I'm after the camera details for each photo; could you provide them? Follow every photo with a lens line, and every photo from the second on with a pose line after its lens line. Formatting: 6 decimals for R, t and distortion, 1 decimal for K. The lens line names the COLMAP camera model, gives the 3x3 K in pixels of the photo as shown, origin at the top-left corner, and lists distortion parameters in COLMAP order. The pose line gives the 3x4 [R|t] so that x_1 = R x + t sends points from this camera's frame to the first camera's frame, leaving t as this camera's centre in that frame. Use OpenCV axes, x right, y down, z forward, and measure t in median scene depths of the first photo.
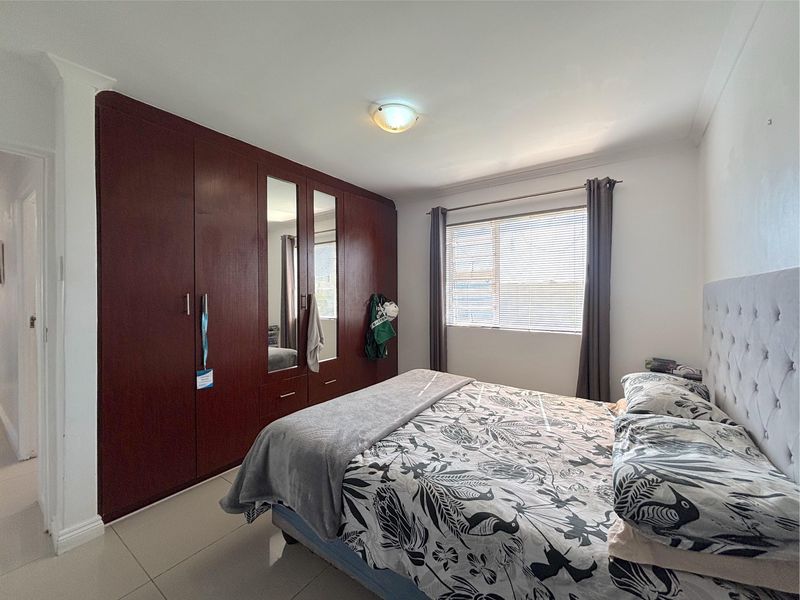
lens RADIAL K [[329.2, 0, 402.4], [0, 329.2, 301.0], [0, 0, 1]] dist [-0.001602, 0.000066]
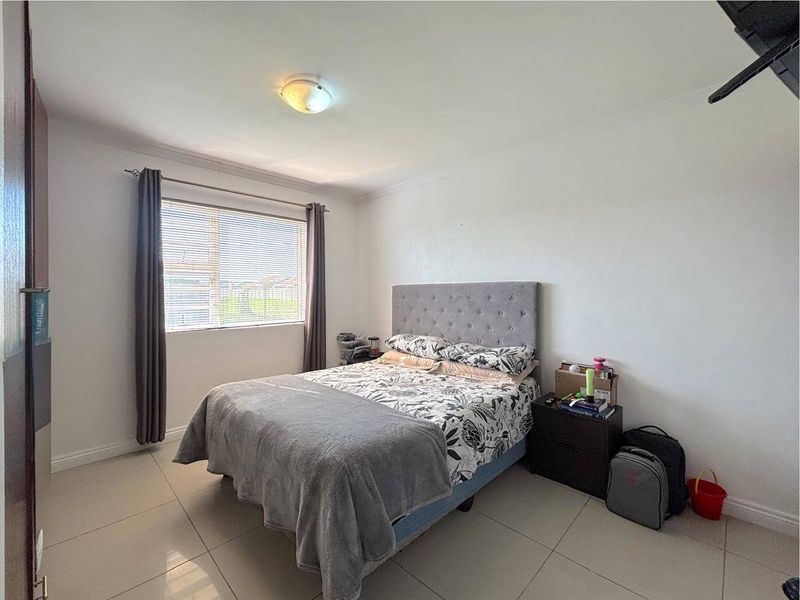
lens RADIAL K [[335.8, 0, 394.5], [0, 335.8, 296.3], [0, 0, 1]] dist [0.000262, 0.000019]
pose [[0.178389, -0.010202, 0.983907, -1.190964], [0.020750, 0.999763, 0.006604, -0.000307], [-0.983741, 0.019238, 0.178558, 0.789581]]
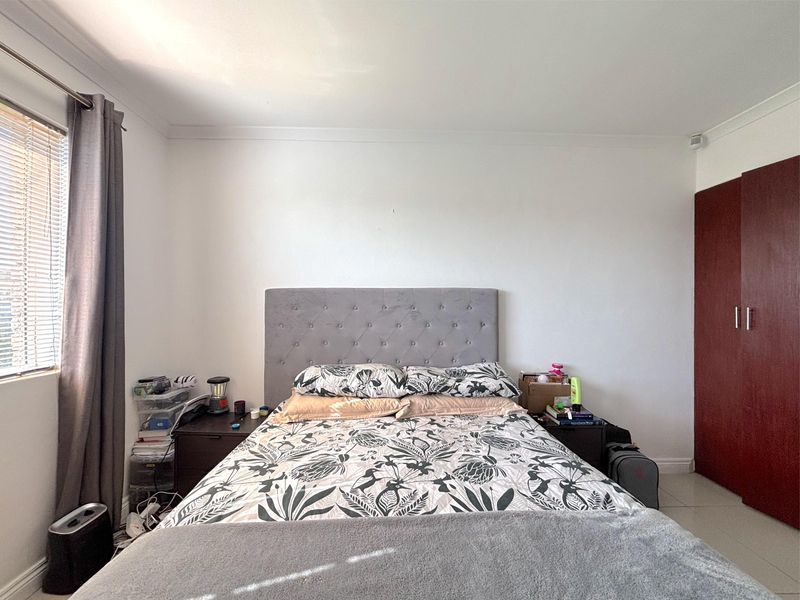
lens RADIAL K [[329.2, 0, 402.4], [0, 329.2, 301.0], [0, 0, 1]] dist [-0.001602, 0.000066]
pose [[-0.601070, 0.004622, 0.799183, -0.357941], [0.016279, 0.999847, 0.006462, -0.007956], [-0.799031, 0.016894, -0.601053, 1.616307]]
